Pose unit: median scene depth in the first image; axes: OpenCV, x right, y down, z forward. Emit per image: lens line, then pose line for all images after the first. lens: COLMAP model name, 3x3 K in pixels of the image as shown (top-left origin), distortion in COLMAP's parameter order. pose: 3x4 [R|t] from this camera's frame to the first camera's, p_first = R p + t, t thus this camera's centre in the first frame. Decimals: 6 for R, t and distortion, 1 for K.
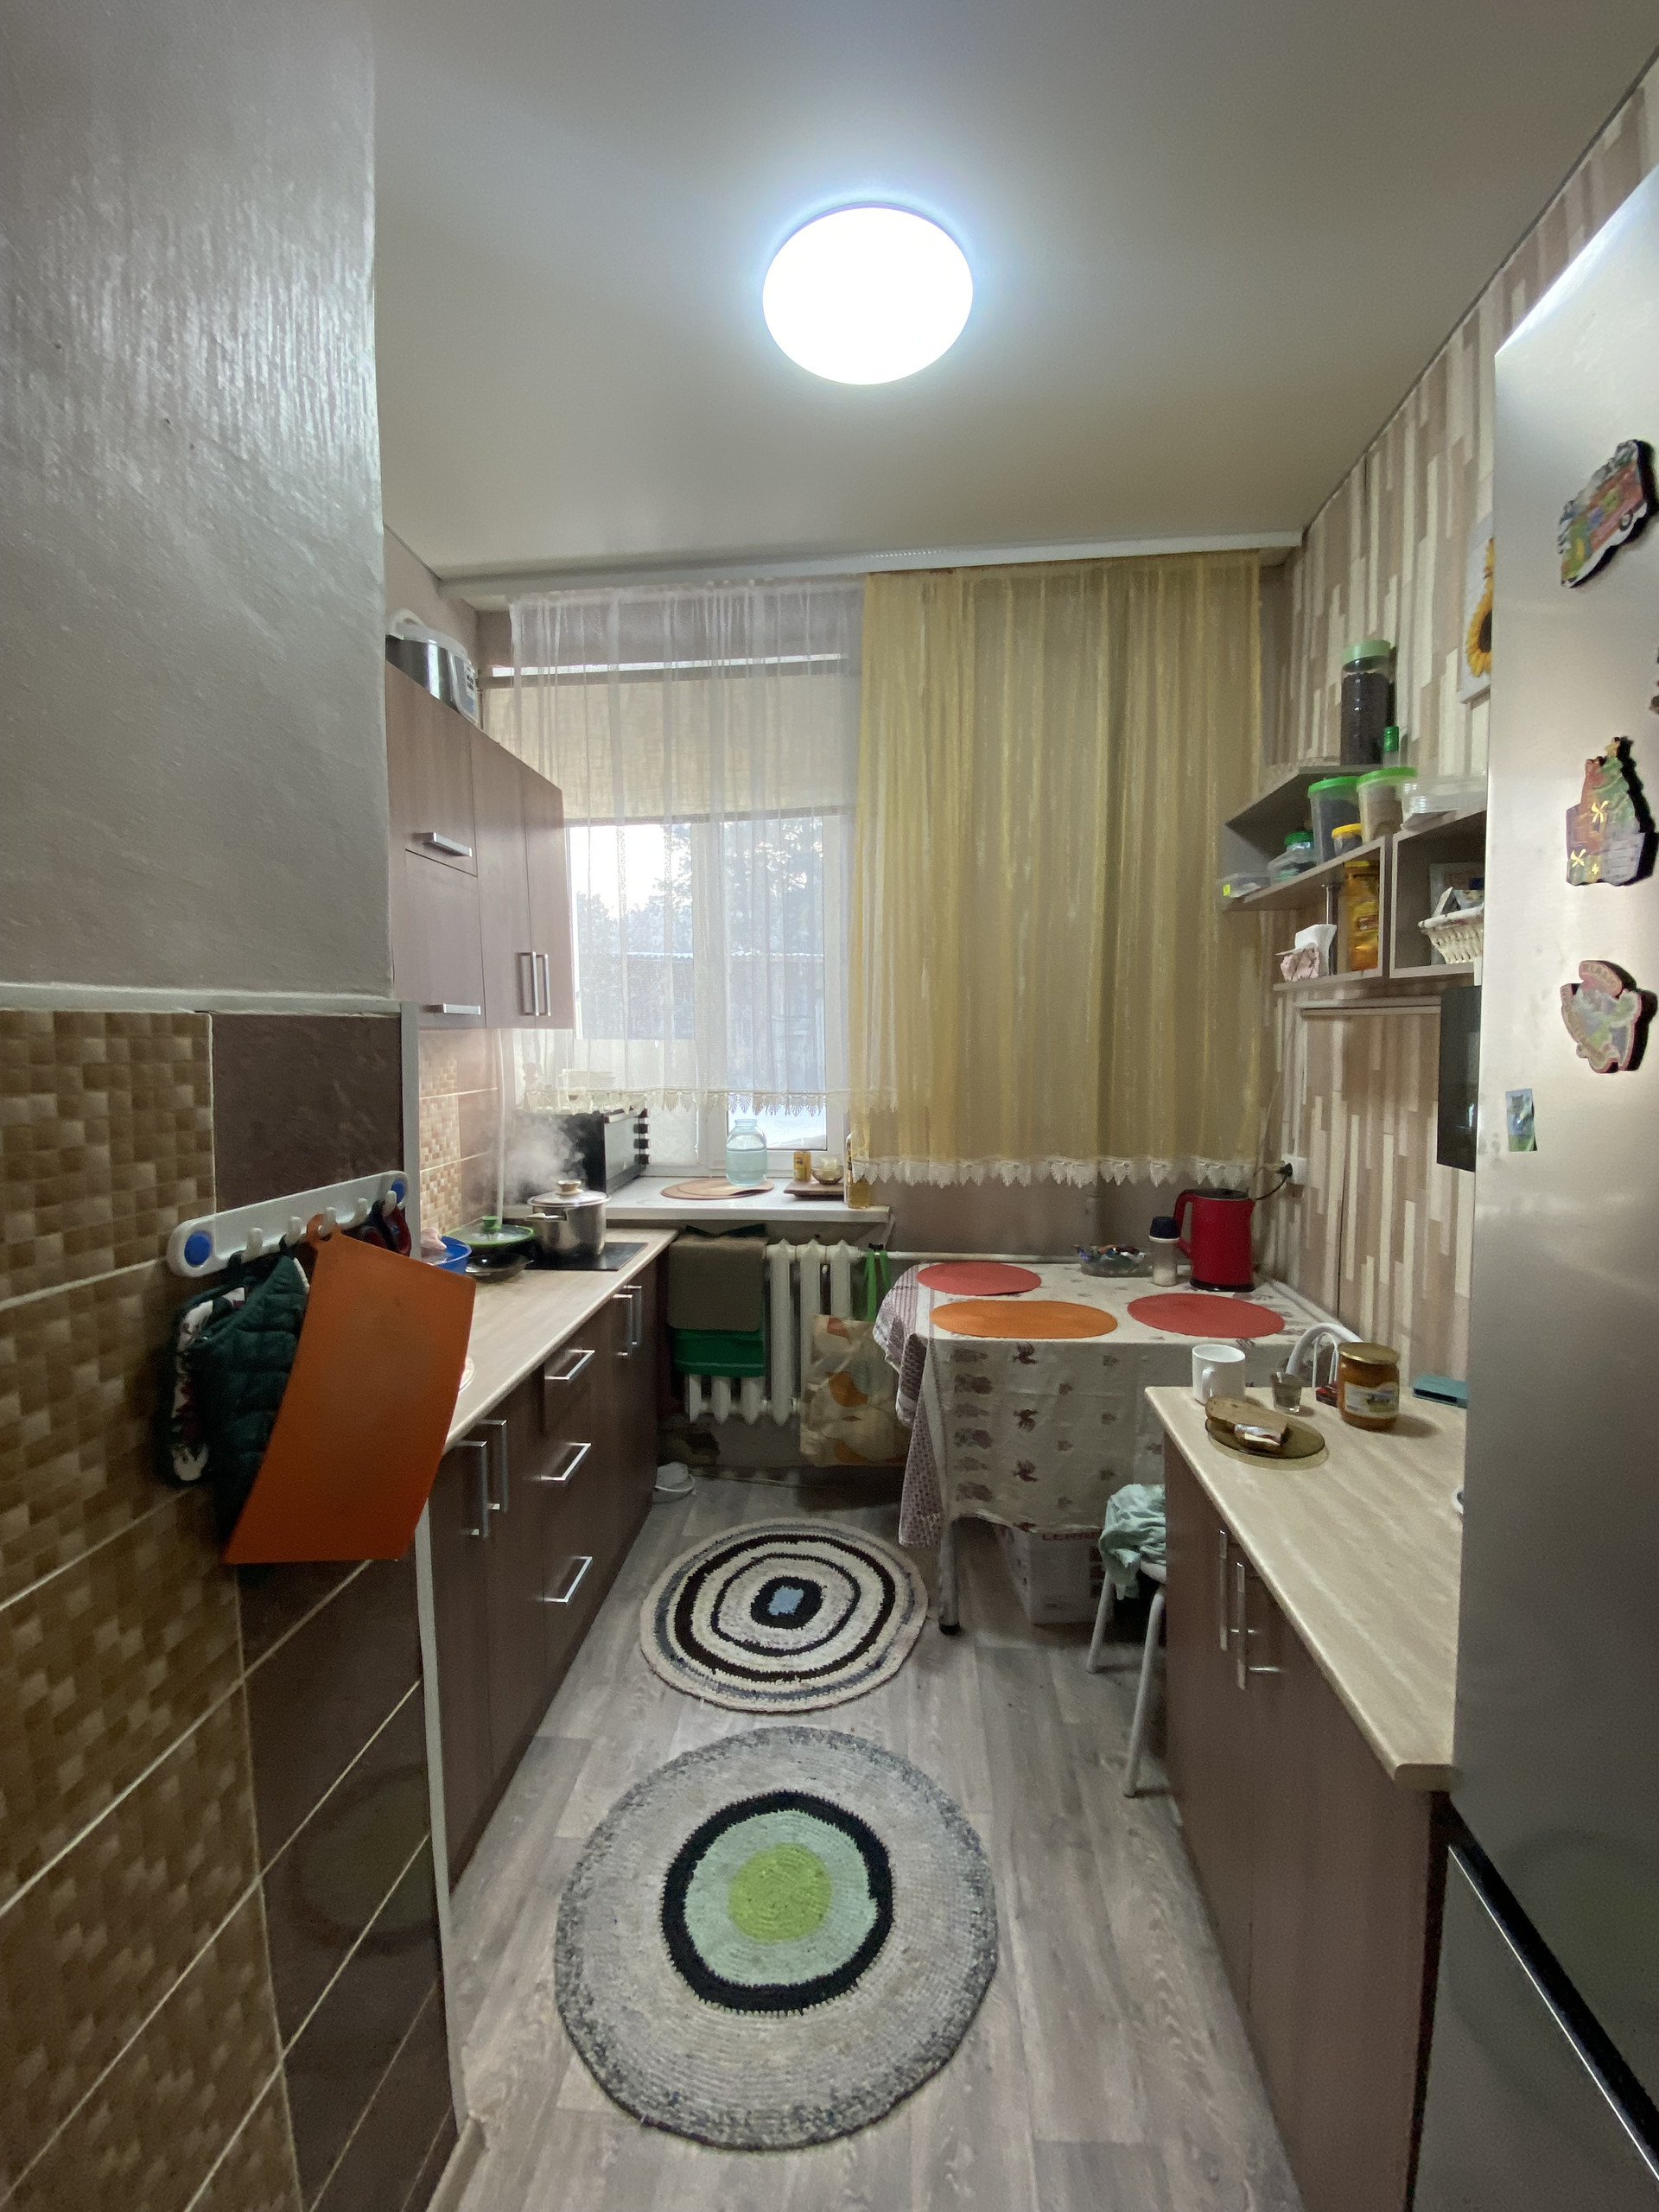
lens RADIAL K [[898.8, 0, 824.4], [0, 898.8, 1108.2], [0, 0, 1]] dist [0.018795, -0.020557]
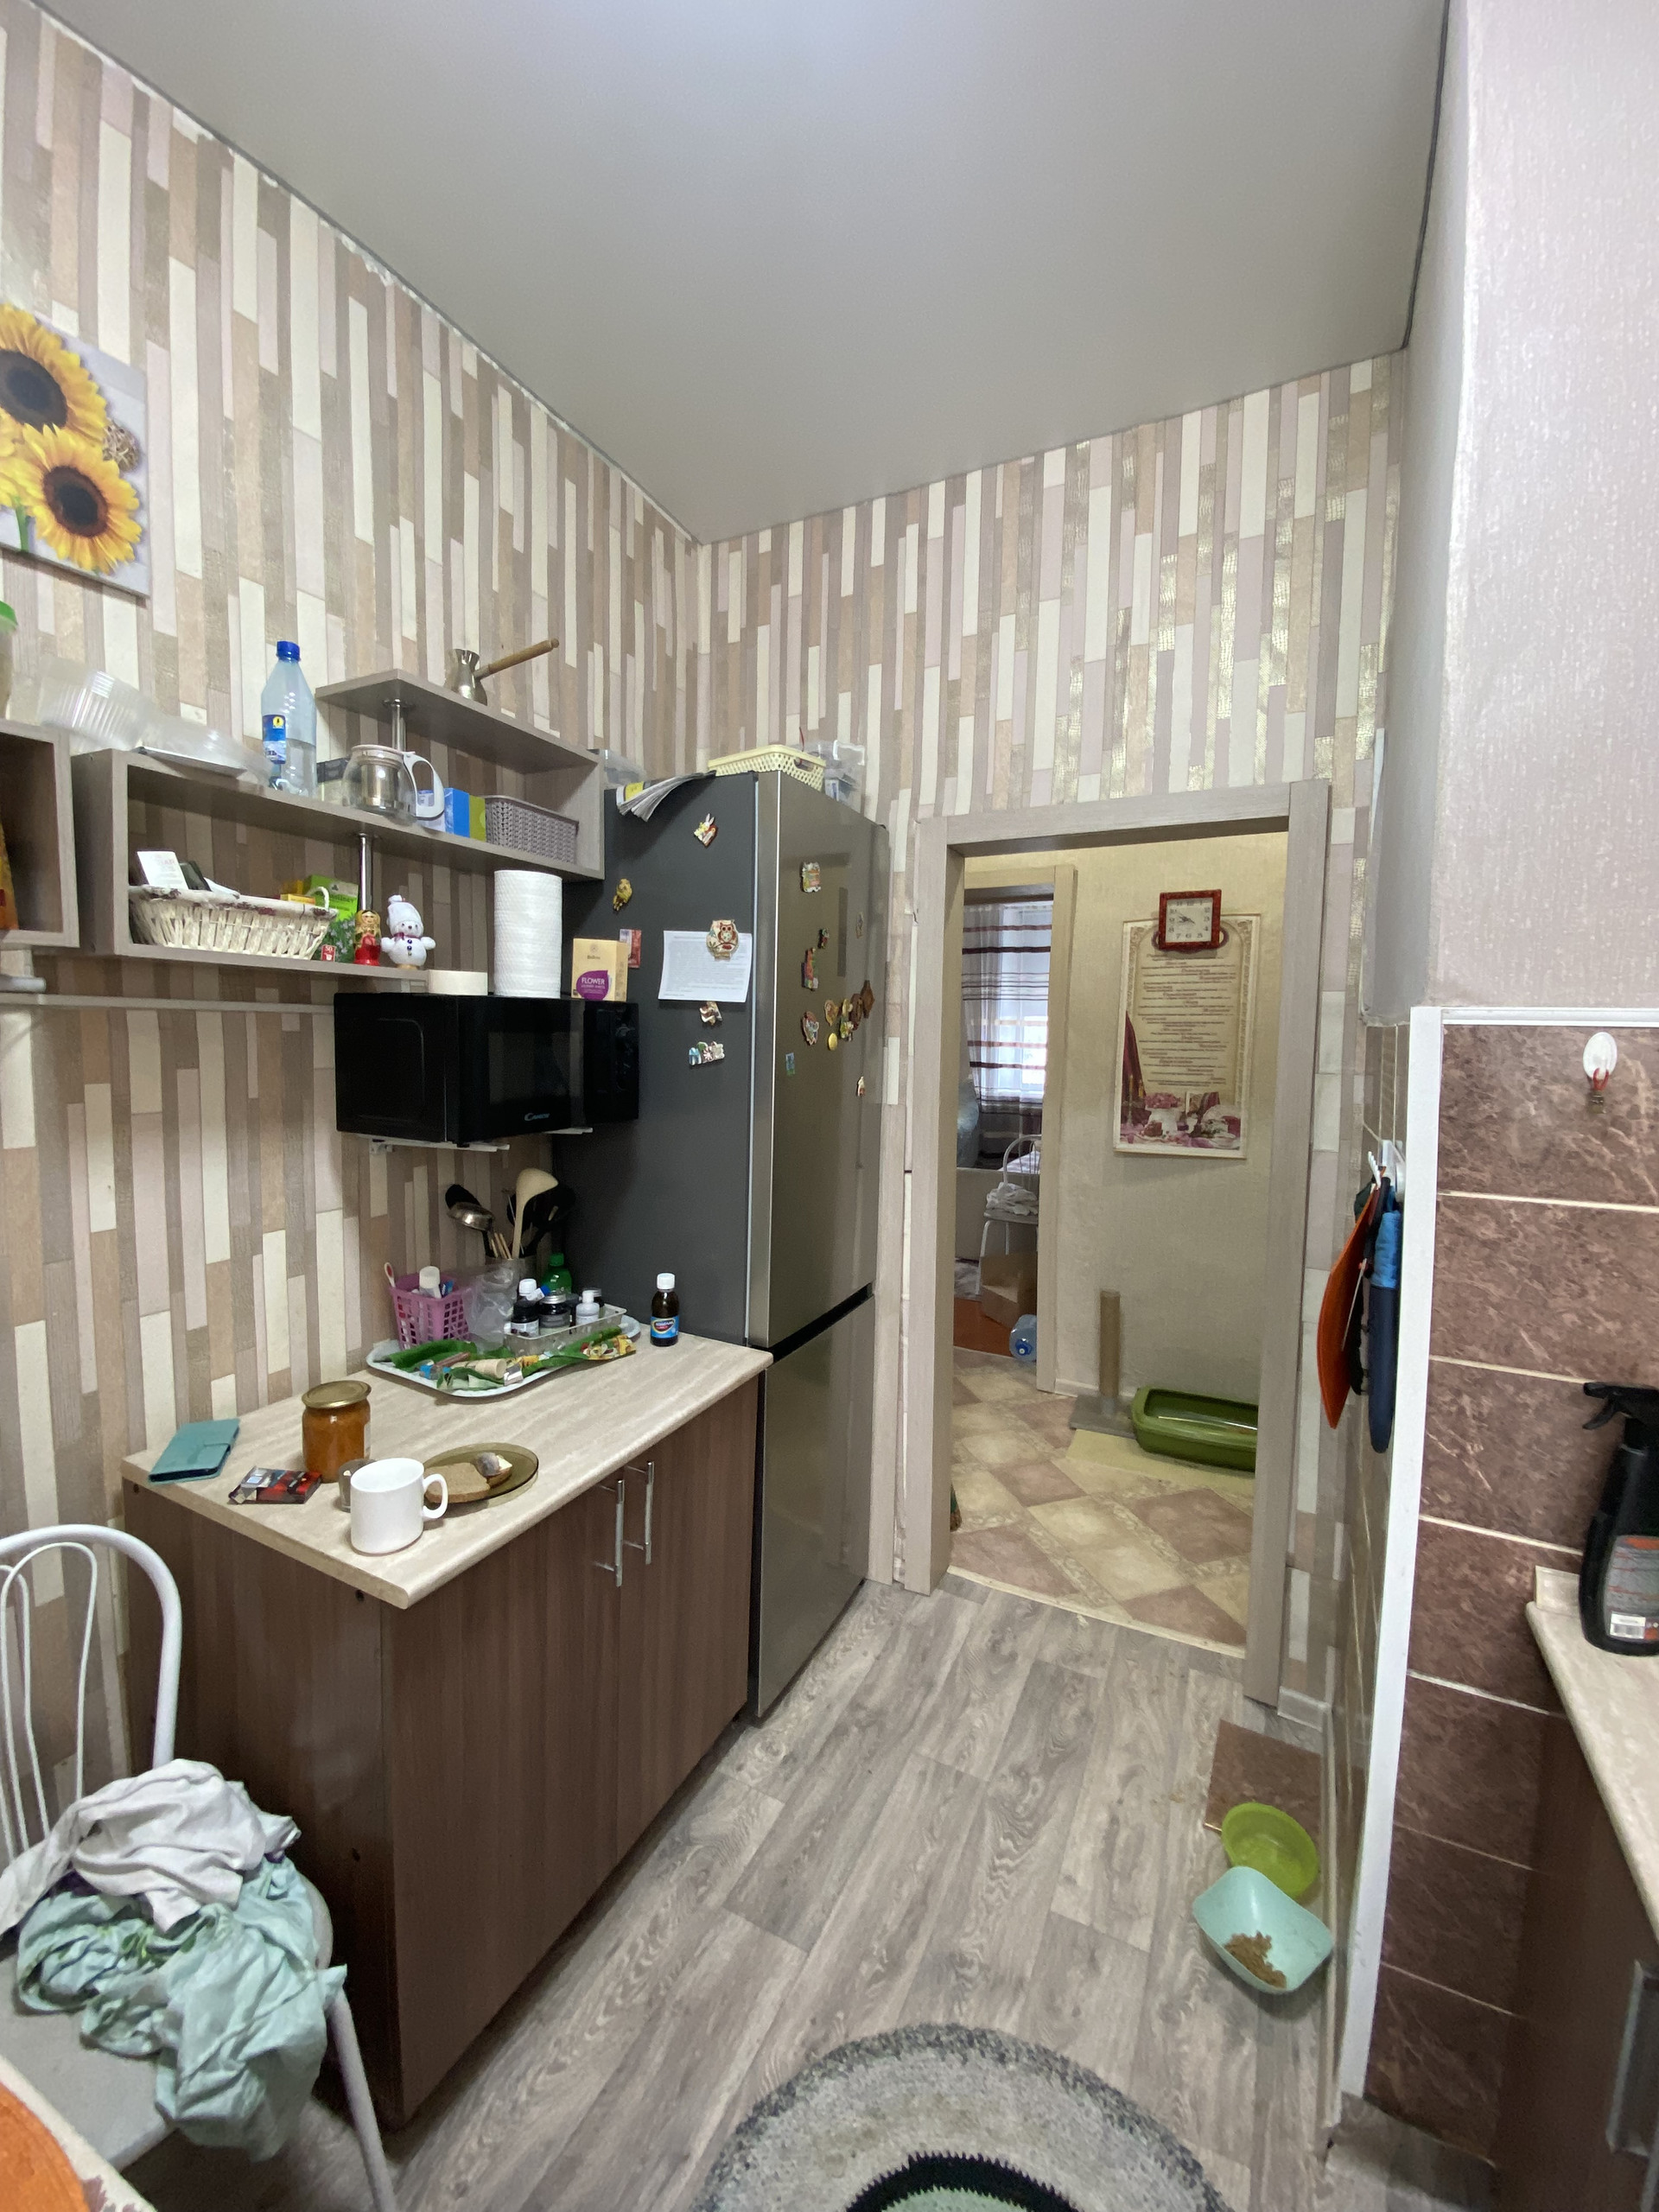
lens RADIAL K [[898.8, 0, 824.4], [0, 898.8, 1108.2], [0, 0, 1]] dist [0.018795, -0.020557]
pose [[-0.932168, -0.032969, 0.360521, -0.169367], [0.027173, 0.986664, 0.160488, -0.147173], [-0.361004, 0.159398, -0.918841, 1.767031]]
